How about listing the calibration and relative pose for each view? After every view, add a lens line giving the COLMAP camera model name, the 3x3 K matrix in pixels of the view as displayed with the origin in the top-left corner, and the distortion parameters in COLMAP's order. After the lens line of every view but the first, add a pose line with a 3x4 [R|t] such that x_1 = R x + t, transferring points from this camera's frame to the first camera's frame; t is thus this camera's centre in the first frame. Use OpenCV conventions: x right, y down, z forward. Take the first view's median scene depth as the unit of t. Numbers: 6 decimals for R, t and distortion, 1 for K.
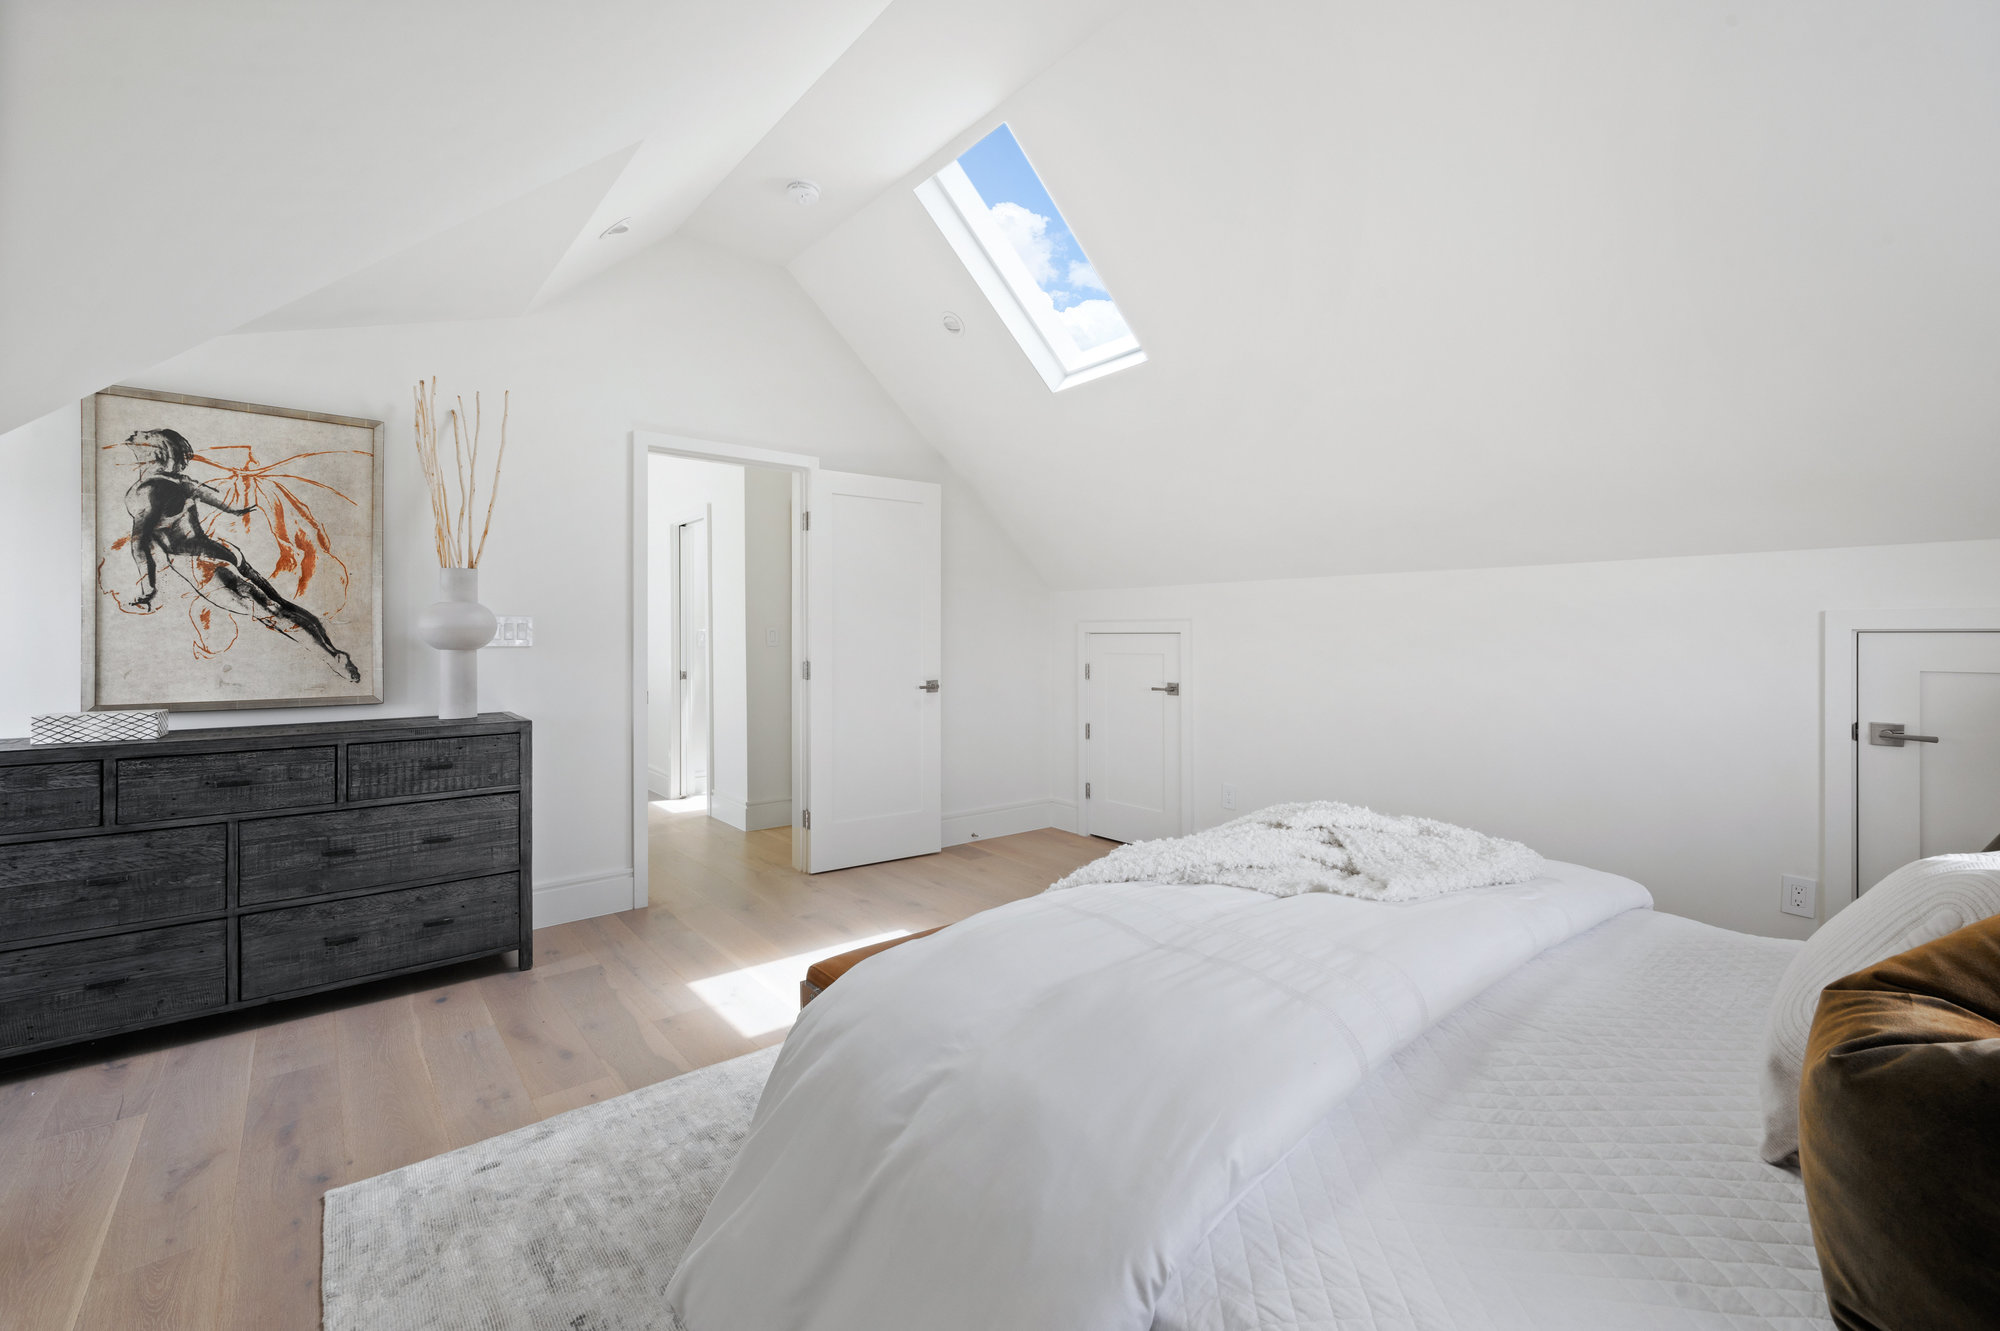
lens RADIAL K [[855.2, 0, 1001.5], [0, 855.2, 643.7], [0, 0, 1]] dist [0.000799, 0.000522]
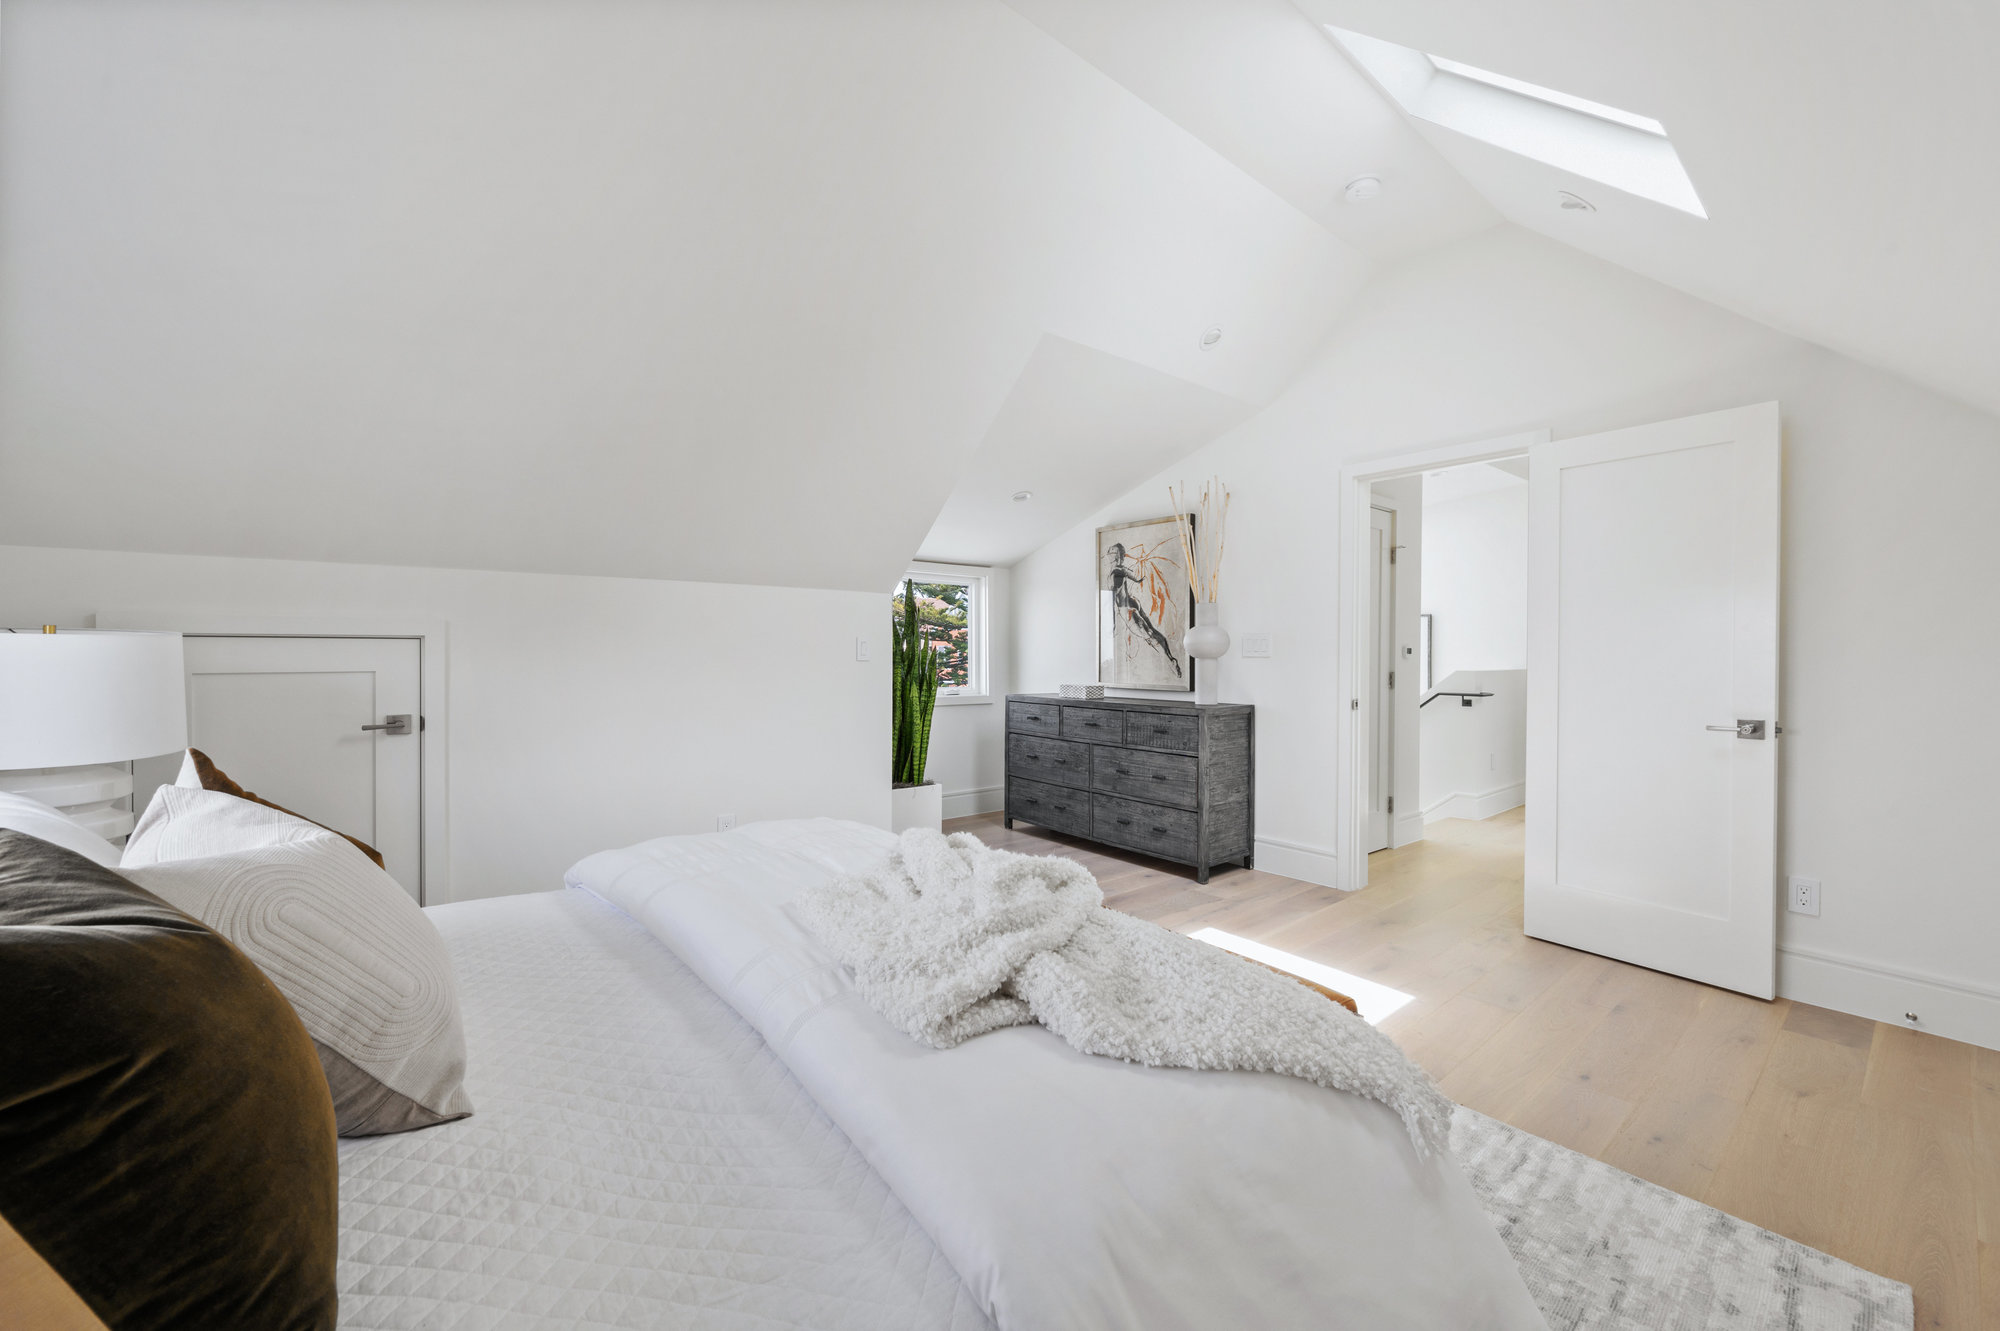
lens RADIAL K [[822.4, 0, 1003.4], [0, 822.4, 662.4], [0, 0, 1]] dist [-0.000237, 0.000565]
pose [[-0.031364, 0.016074, -0.999379, 0.874122], [-0.010574, 0.999809, 0.016413, -0.005964], [0.999452, 0.011082, -0.031188, 0.762472]]
